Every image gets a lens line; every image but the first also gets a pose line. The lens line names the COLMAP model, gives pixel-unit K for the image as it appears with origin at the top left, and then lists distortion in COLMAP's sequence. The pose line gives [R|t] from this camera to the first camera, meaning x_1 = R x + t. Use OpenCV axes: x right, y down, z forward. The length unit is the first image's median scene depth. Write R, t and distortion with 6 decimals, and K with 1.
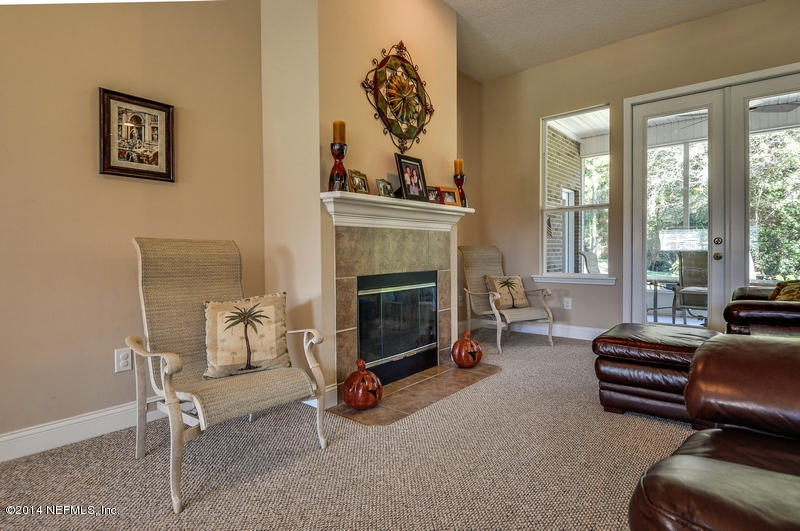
lens RADIAL K [[438.1, 0, 395.4], [0, 438.1, 262.7], [0, 0, 1]] dist [0.004480, 0.000336]
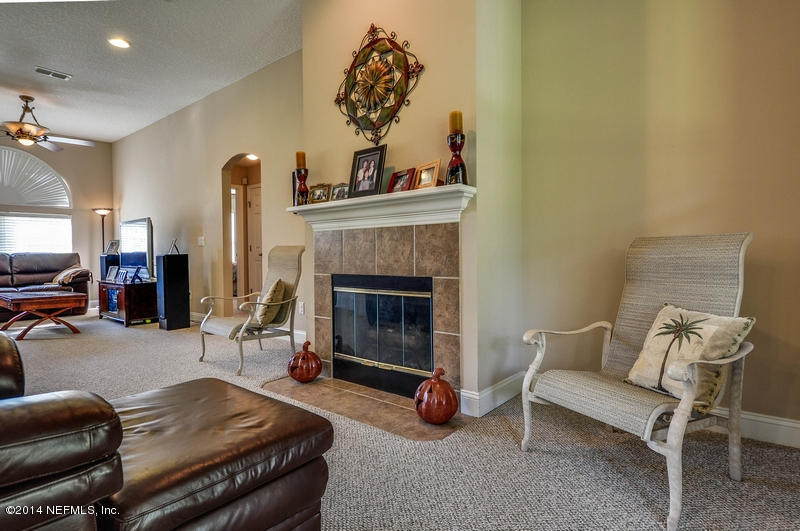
lens RADIAL K [[417.5, 0, 398.3], [0, 417.5, 261.9], [0, 0, 1]] dist [-0.000202, -0.001960]
pose [[0.001399, 0.030034, -0.999548, 0.905334], [-0.010814, 0.999491, 0.030018, -0.031855], [0.999941, 0.010767, 0.001723, 1.057419]]
